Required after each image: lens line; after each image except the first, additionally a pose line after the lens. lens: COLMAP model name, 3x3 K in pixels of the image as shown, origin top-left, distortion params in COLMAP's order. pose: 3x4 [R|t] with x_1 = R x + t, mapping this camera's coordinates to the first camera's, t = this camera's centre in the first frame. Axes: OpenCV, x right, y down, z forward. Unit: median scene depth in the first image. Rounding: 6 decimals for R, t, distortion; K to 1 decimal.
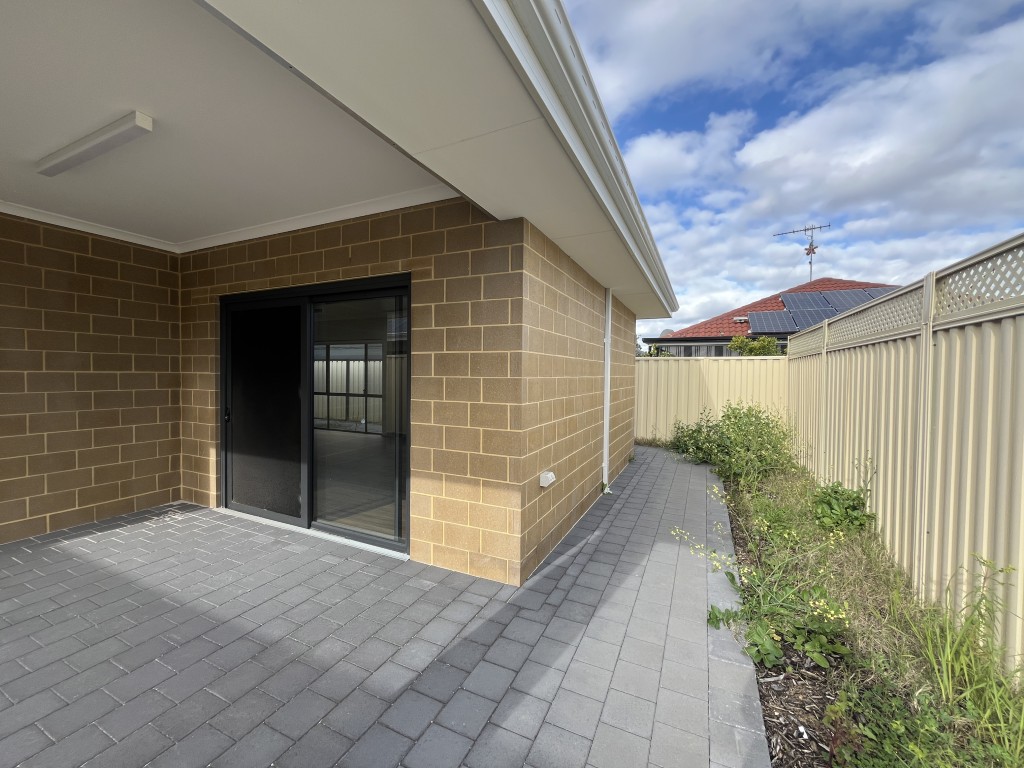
lens RADIAL K [[415.7, 0, 506.6], [0, 415.7, 384.0], [0, 0, 1]] dist [0.008910, 0.000984]
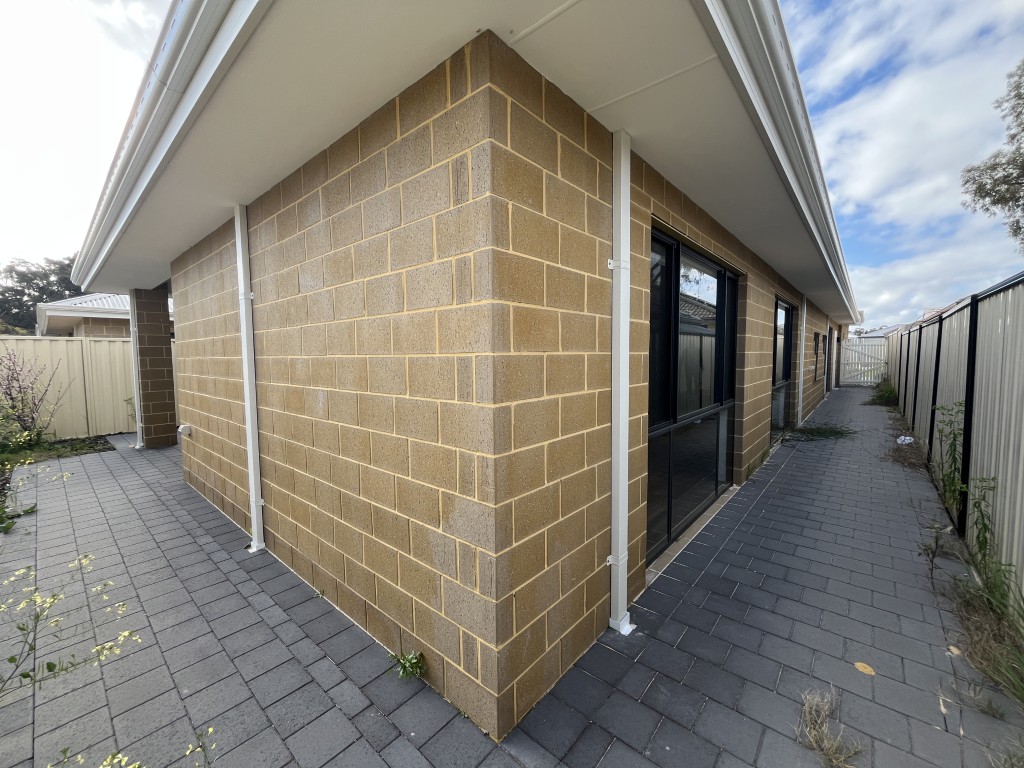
lens RADIAL K [[415.7, 0, 511.2], [0, 415.7, 378.6], [0, 0, 1]] dist [0.008910, 0.000984]
pose [[-0.275917, 0.067471, -0.958810, 0.810803], [-0.009073, 0.997306, 0.072791, -0.053315], [0.961139, 0.028783, -0.274562, 1.717469]]
